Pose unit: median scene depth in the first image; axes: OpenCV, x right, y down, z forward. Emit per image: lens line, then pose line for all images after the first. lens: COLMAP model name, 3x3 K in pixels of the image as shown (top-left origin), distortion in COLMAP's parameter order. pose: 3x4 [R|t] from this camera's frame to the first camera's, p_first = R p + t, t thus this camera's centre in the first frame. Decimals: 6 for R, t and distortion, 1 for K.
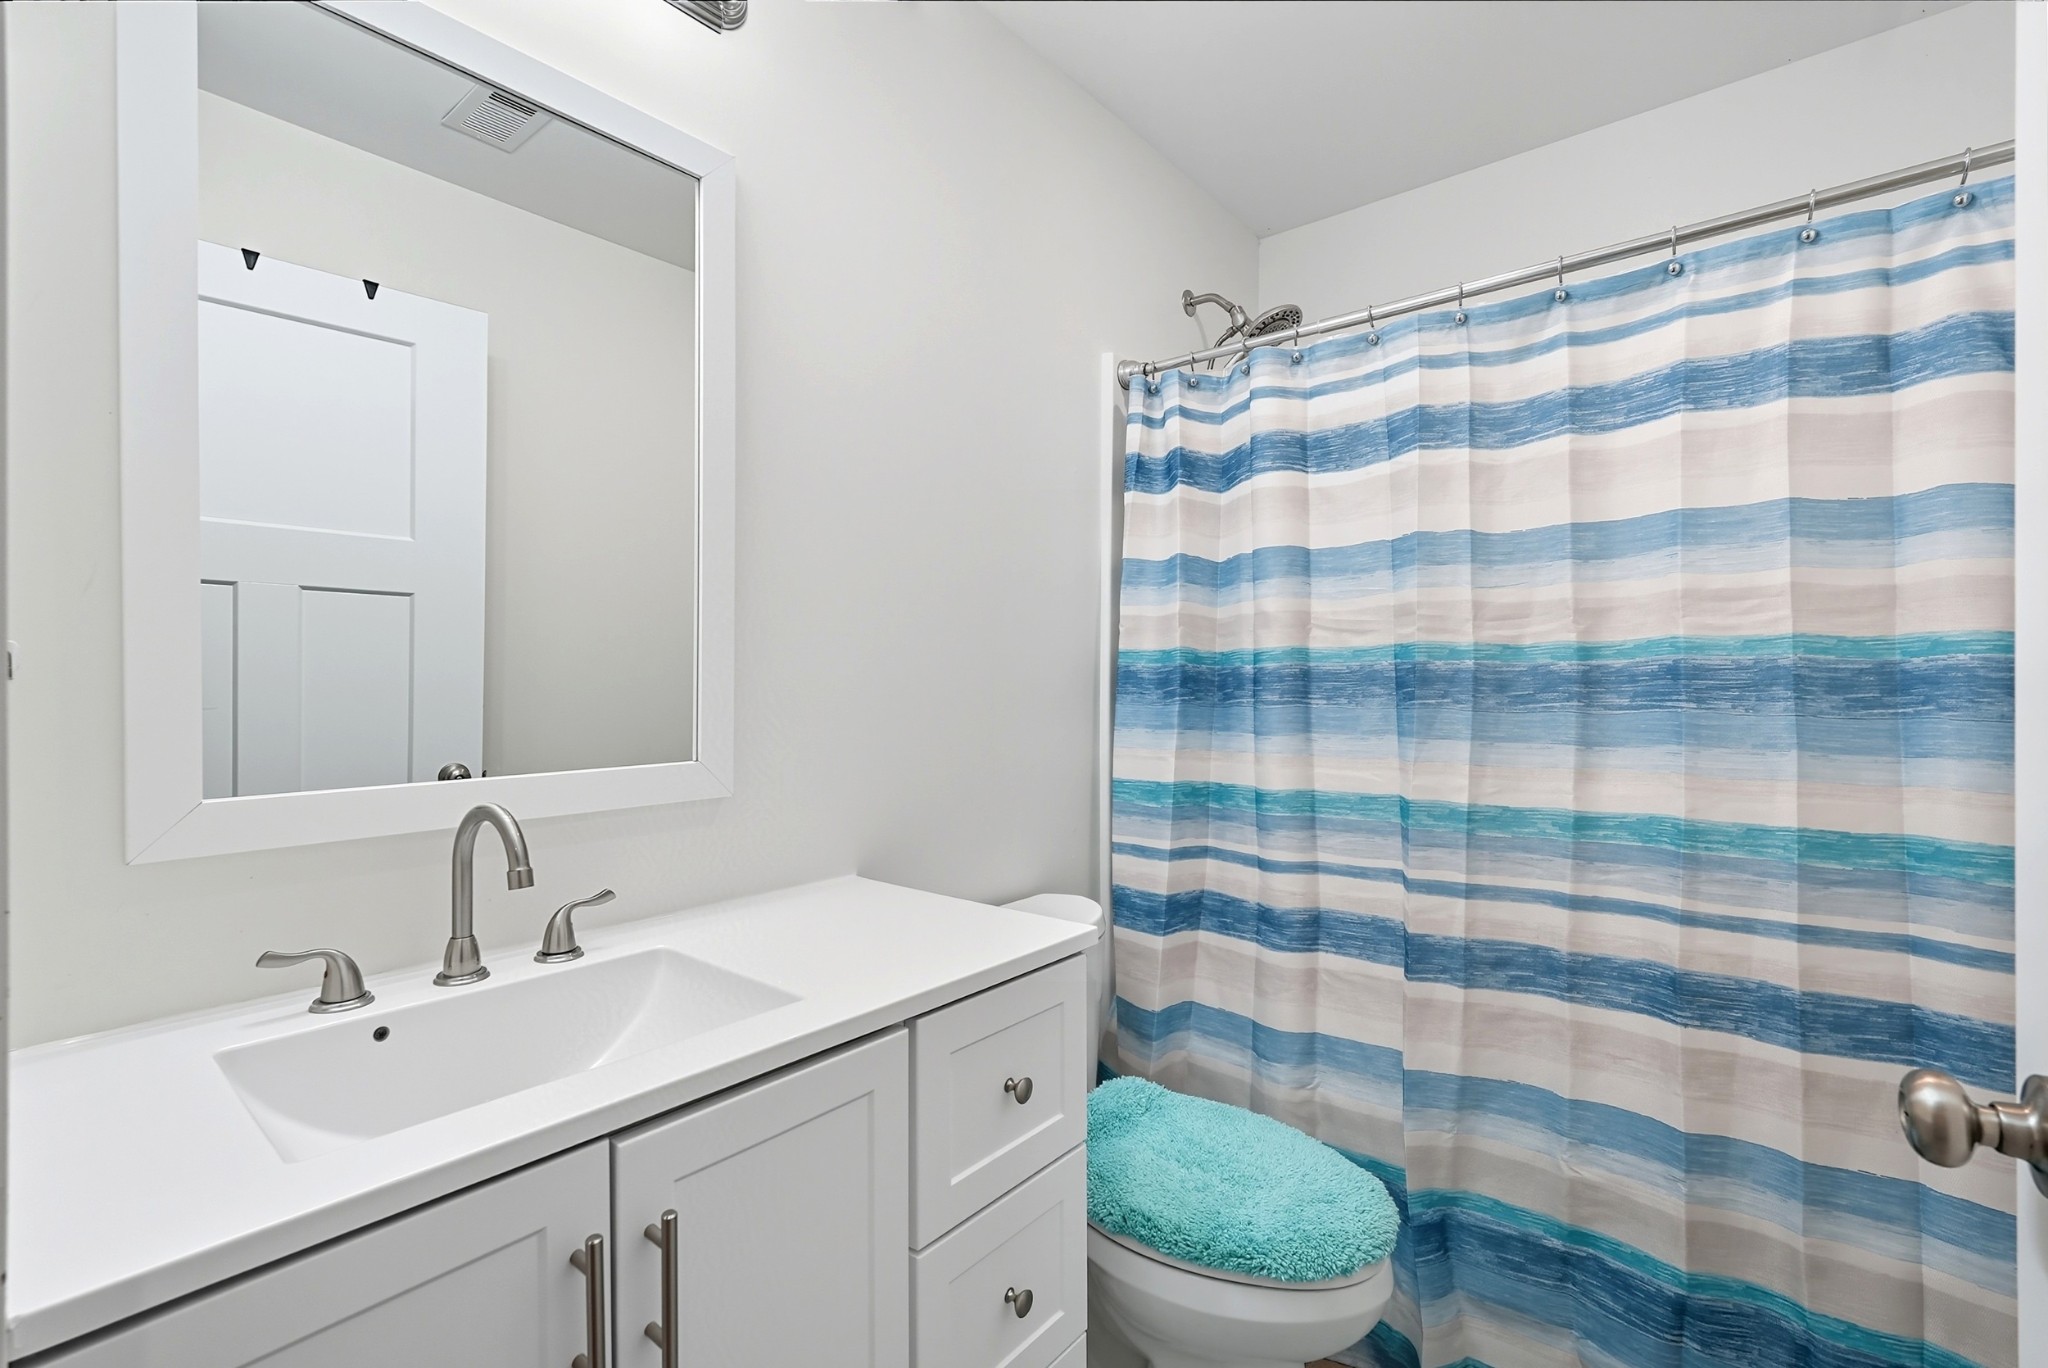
lens RADIAL K [[906.3, 0, 1018.7], [0, 906.3, 674.7], [0, 0, 1]] dist [-0.008968, 0.001489]
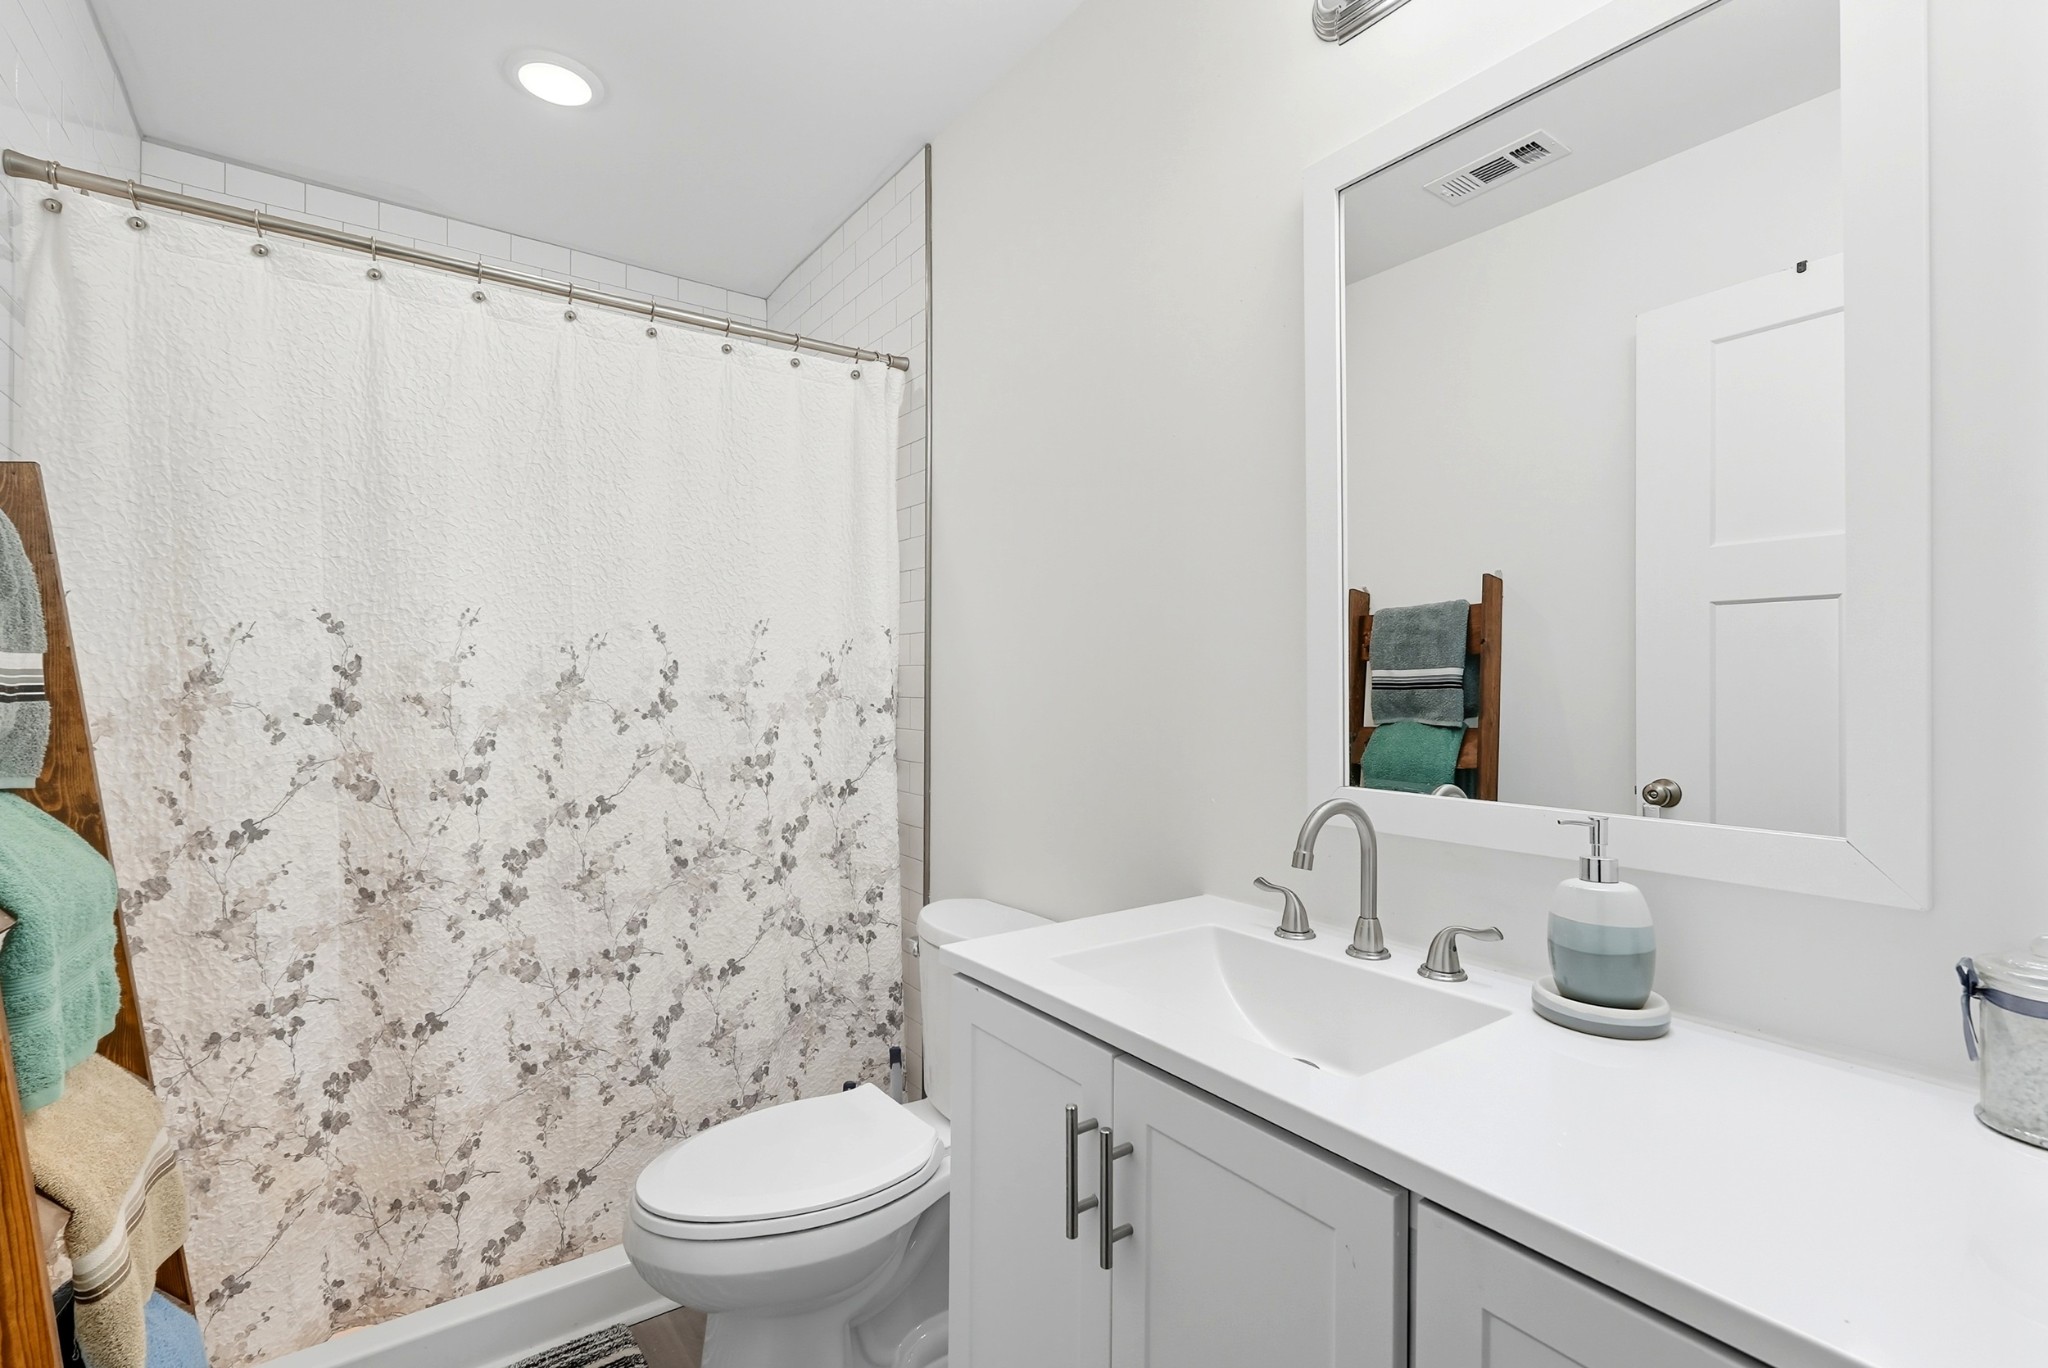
lens RADIAL K [[906.3, 0, 1018.7], [0, 906.3, 674.7], [0, 0, 1]] dist [-0.008968, 0.001489]
pose [[-0.243914, -0.028790, -0.969369, 0.574438], [-0.013505, 0.999563, -0.026289, 0.029685], [0.969703, 0.006679, -0.244196, 0.868075]]
